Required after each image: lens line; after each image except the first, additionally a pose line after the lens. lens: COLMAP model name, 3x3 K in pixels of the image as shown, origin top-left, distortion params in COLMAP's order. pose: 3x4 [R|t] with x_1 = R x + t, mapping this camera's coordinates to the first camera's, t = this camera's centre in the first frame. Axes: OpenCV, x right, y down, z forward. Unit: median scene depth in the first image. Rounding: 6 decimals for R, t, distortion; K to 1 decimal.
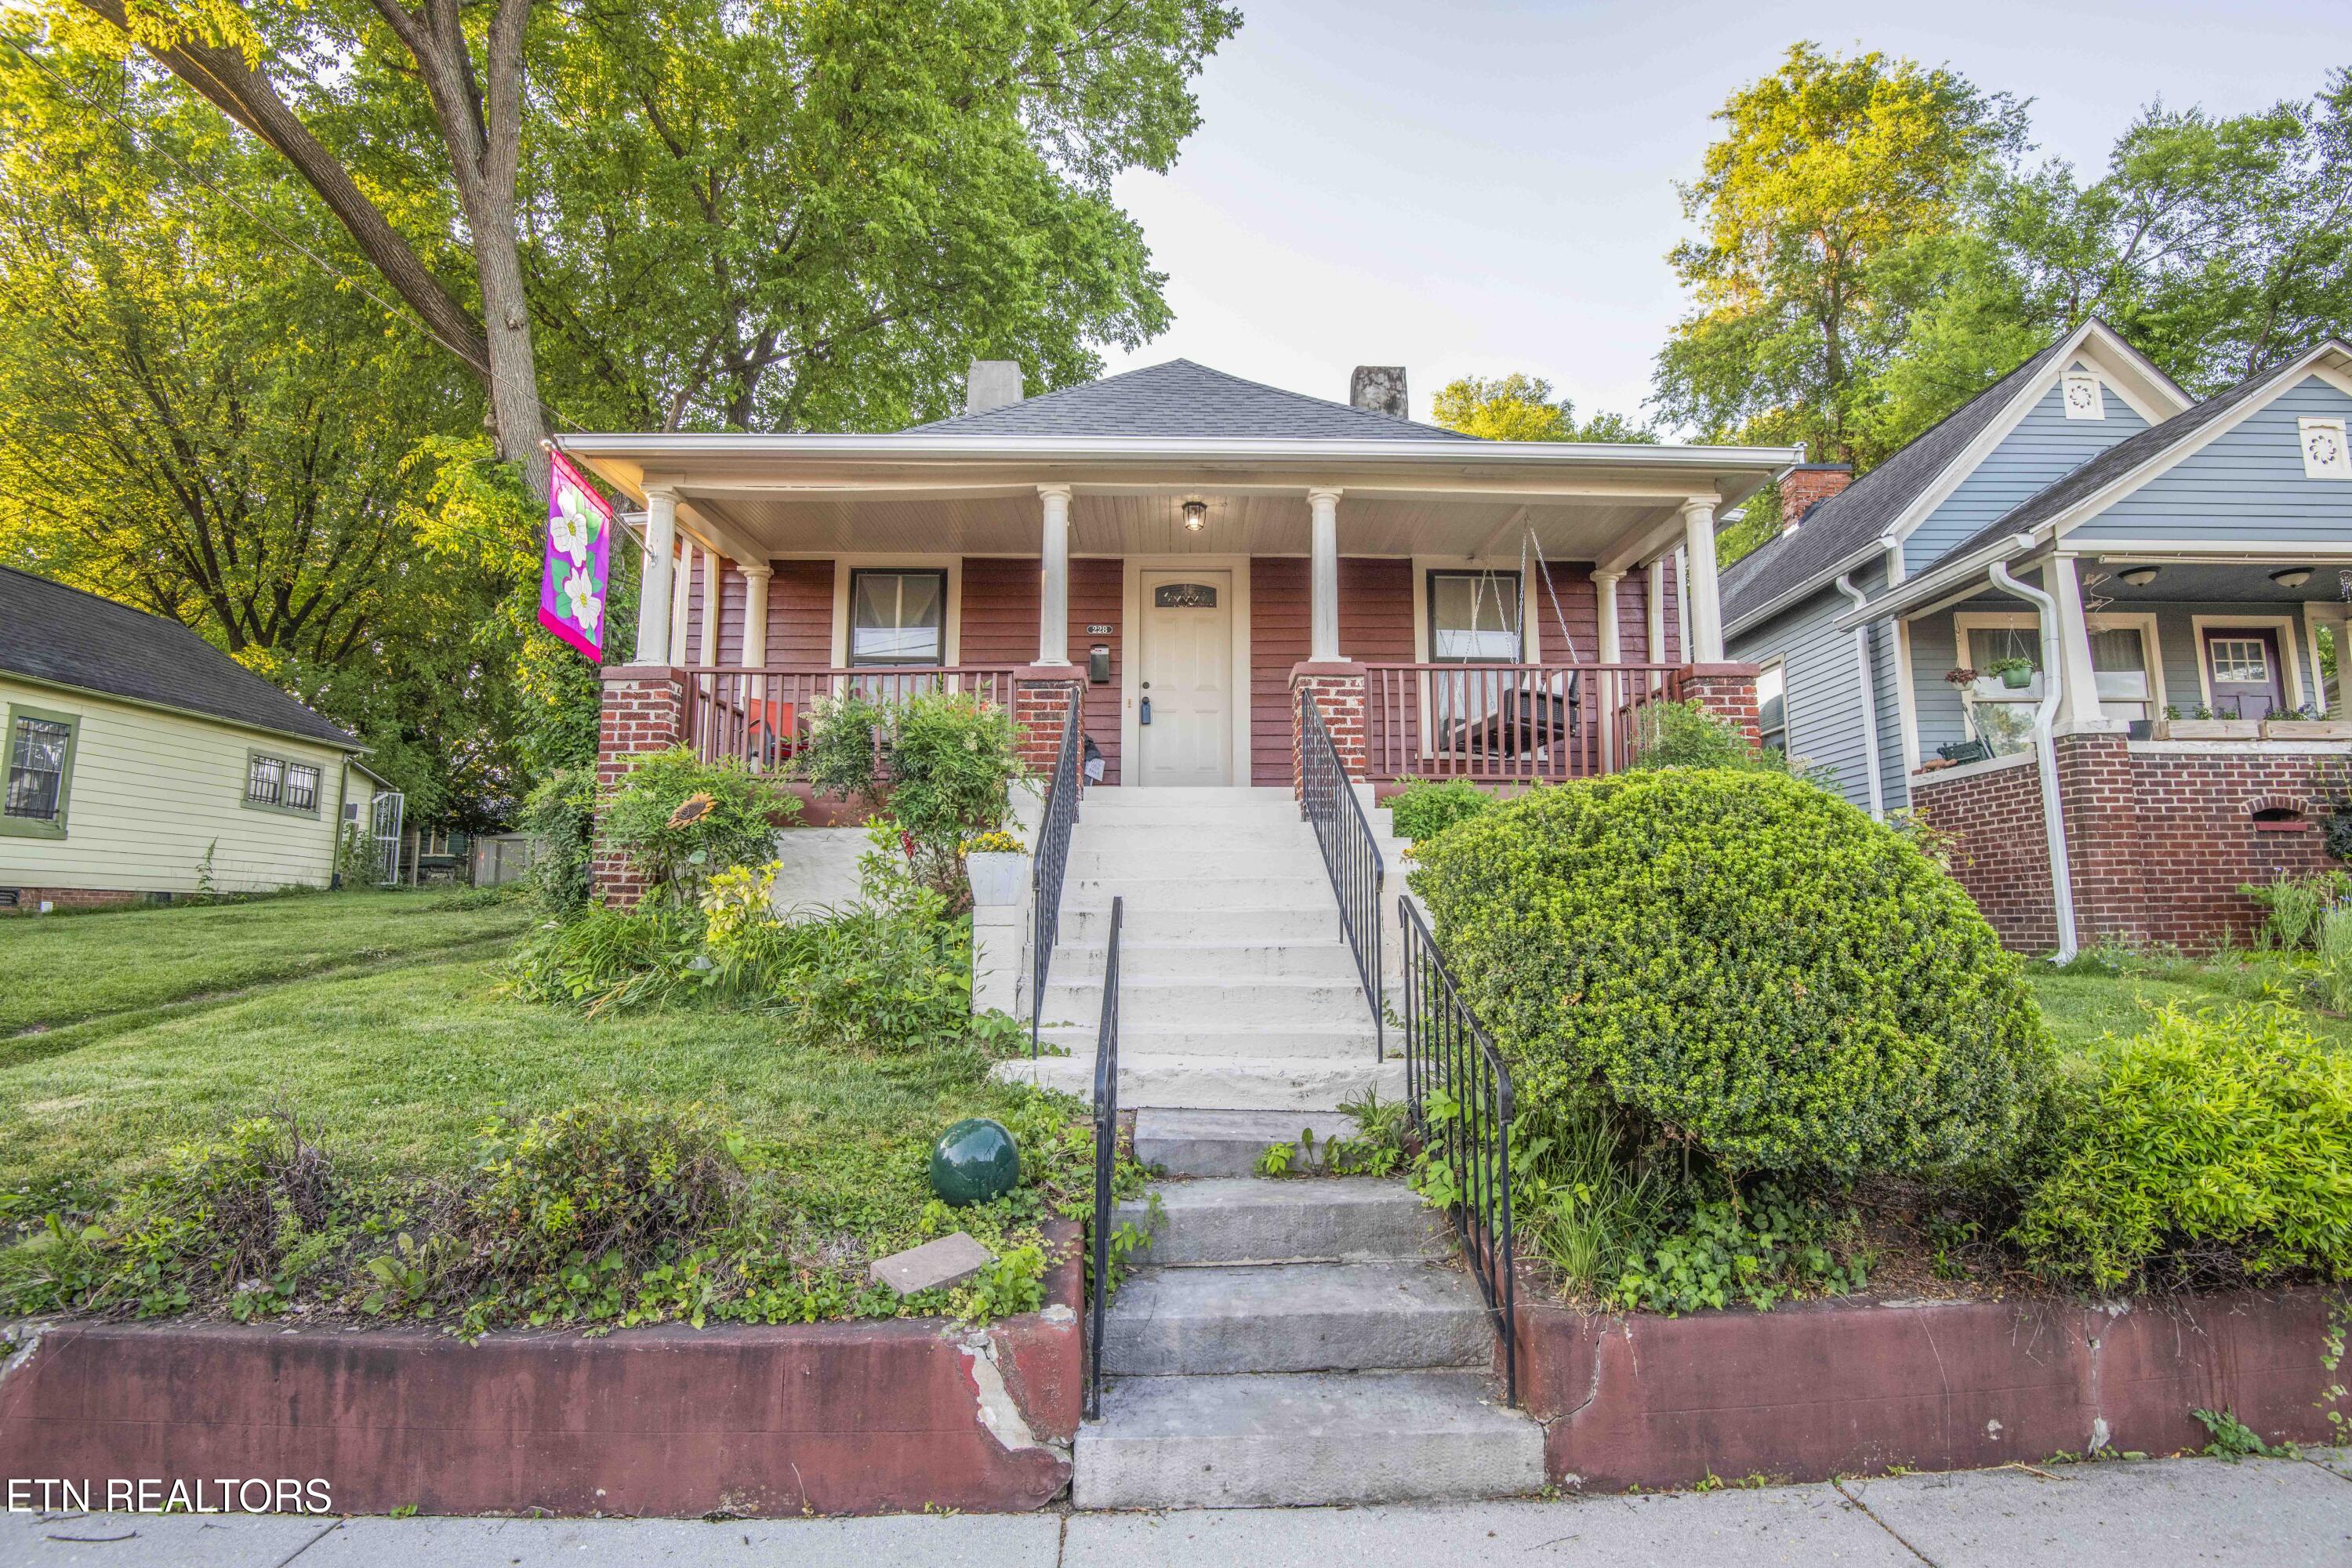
lens RADIAL K [[1082.4, 0, 1182.1], [0, 1082.4, 785.3], [0, 0, 1]] dist [-0.030770, -0.004392]
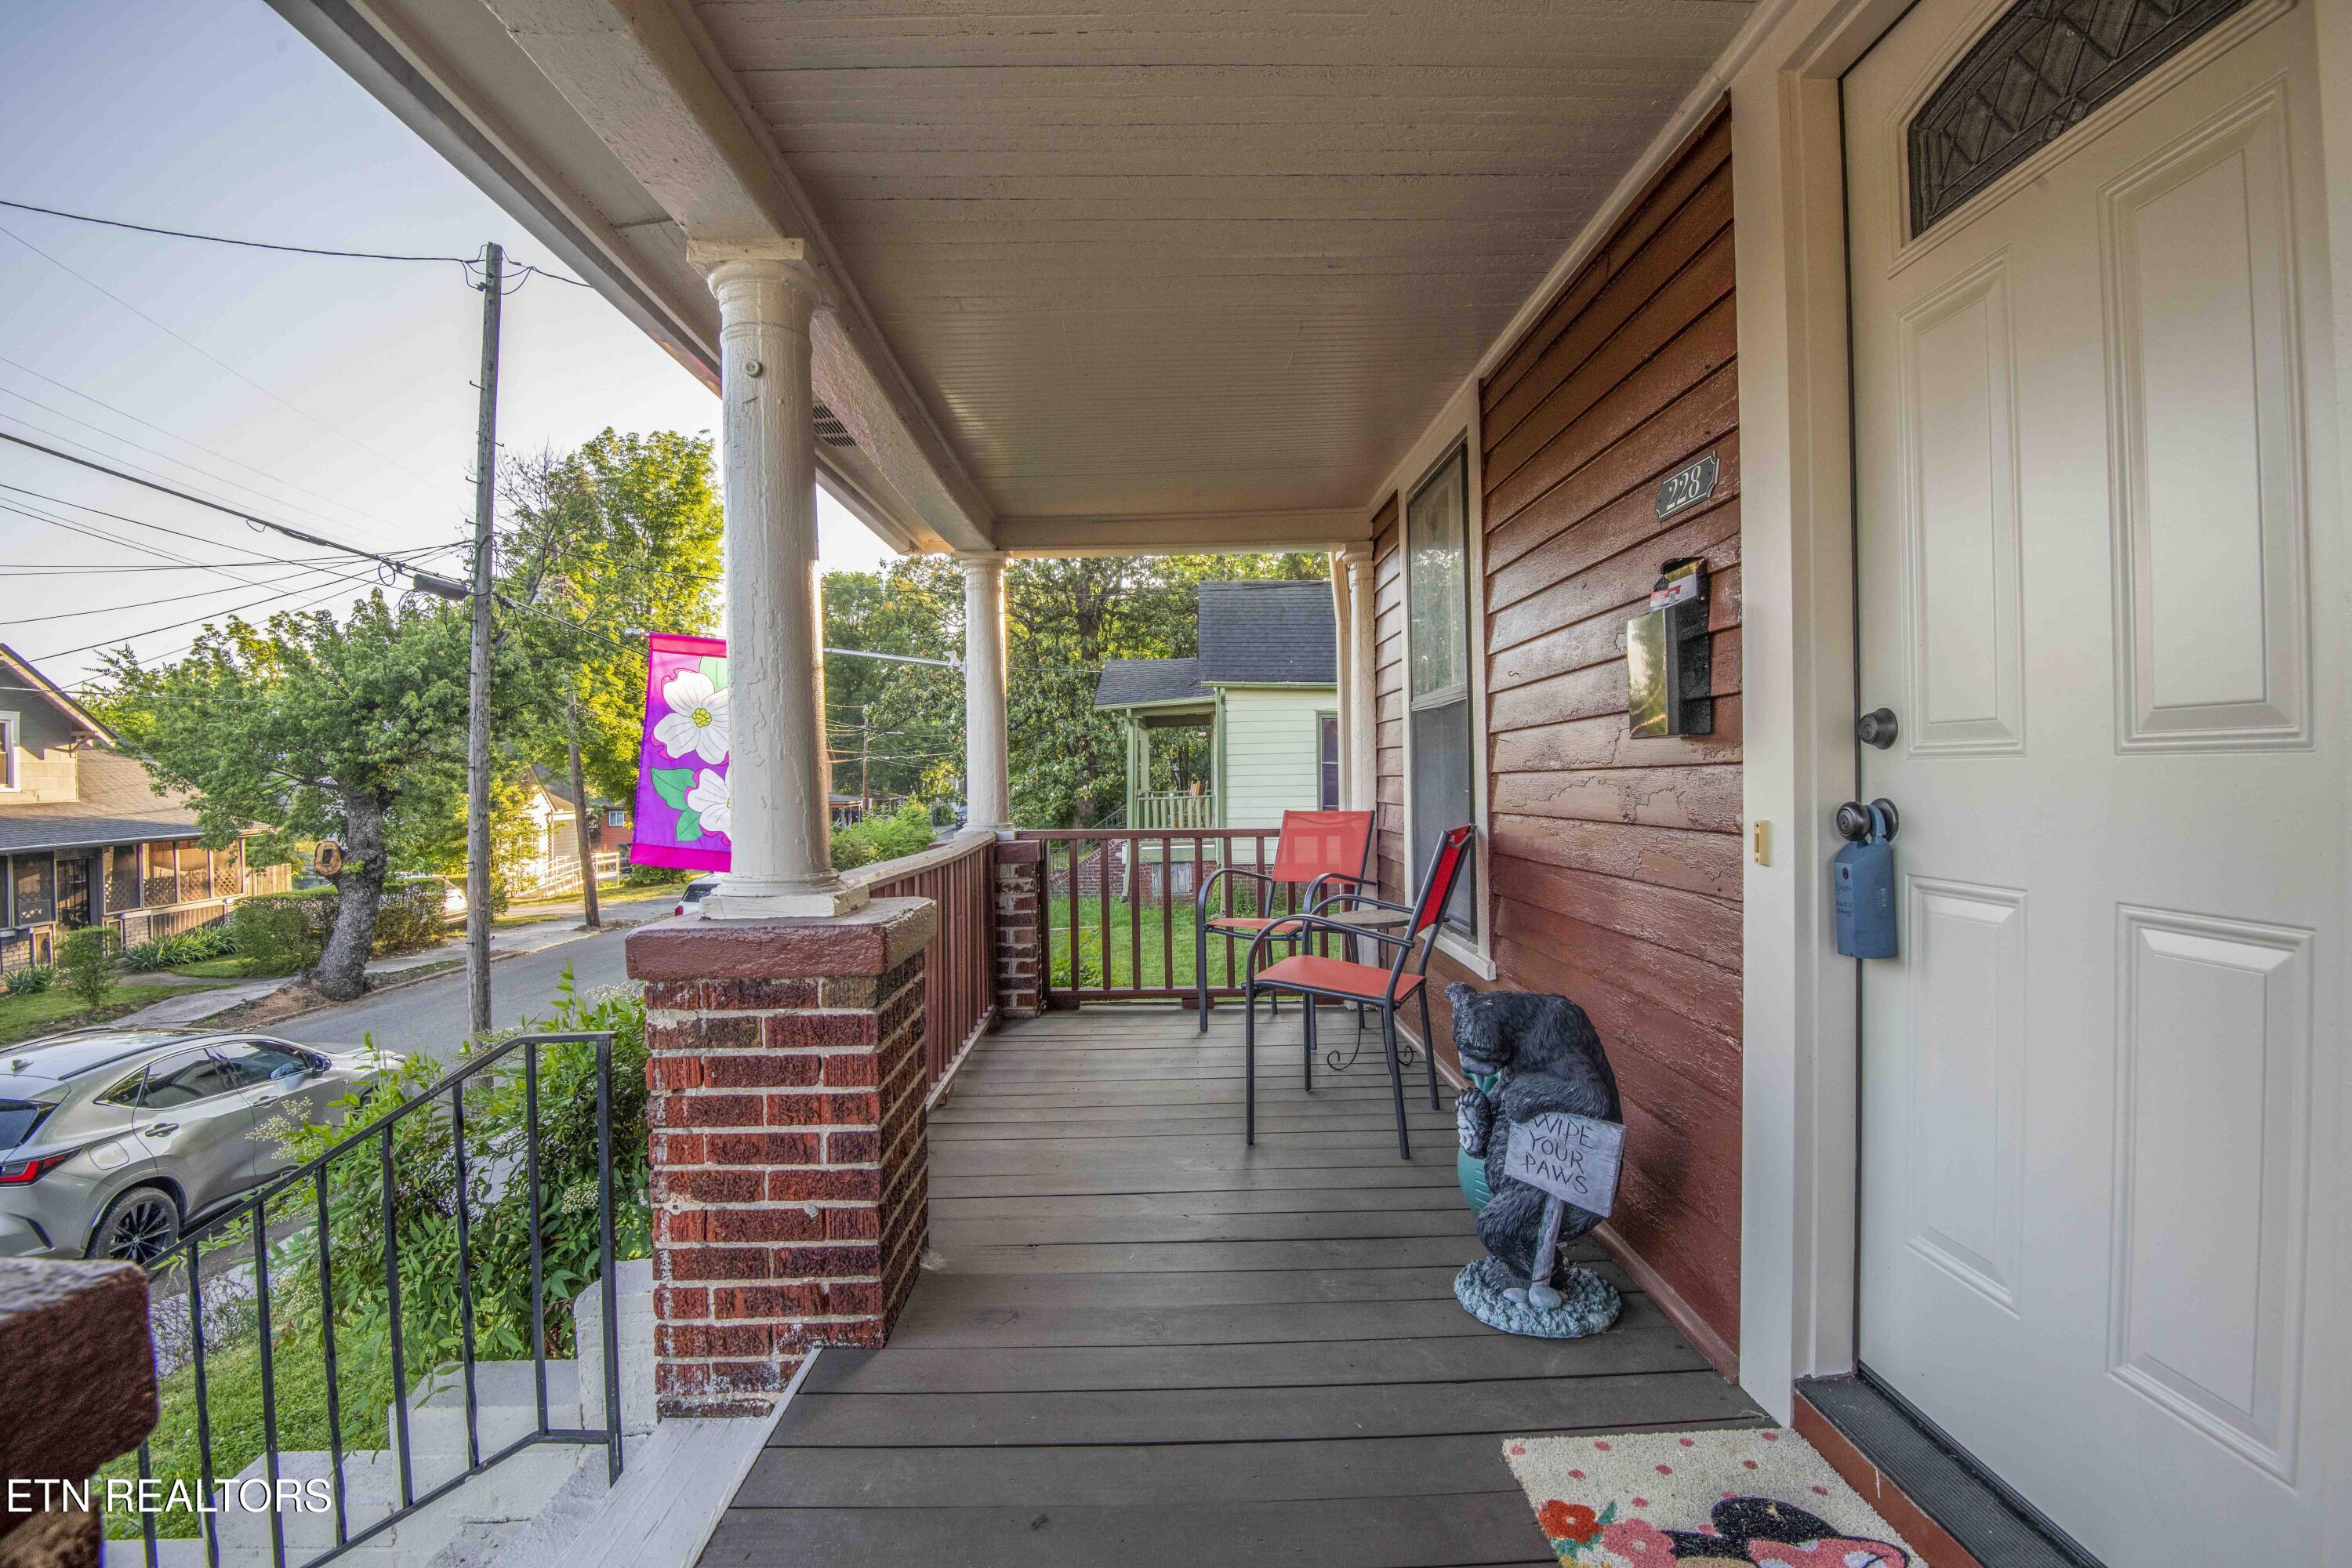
lens RADIAL K [[1082.4, 0, 1175.4], [0, 1082.4, 785.7], [0, 0, 1]] dist [-0.030770, -0.004392]
pose [[0.015729, 0.009899, -0.999827, 0.207174], [0.146063, 0.989201, 0.012092, -0.151520], [0.989150, -0.146228, 0.014113, 1.319971]]
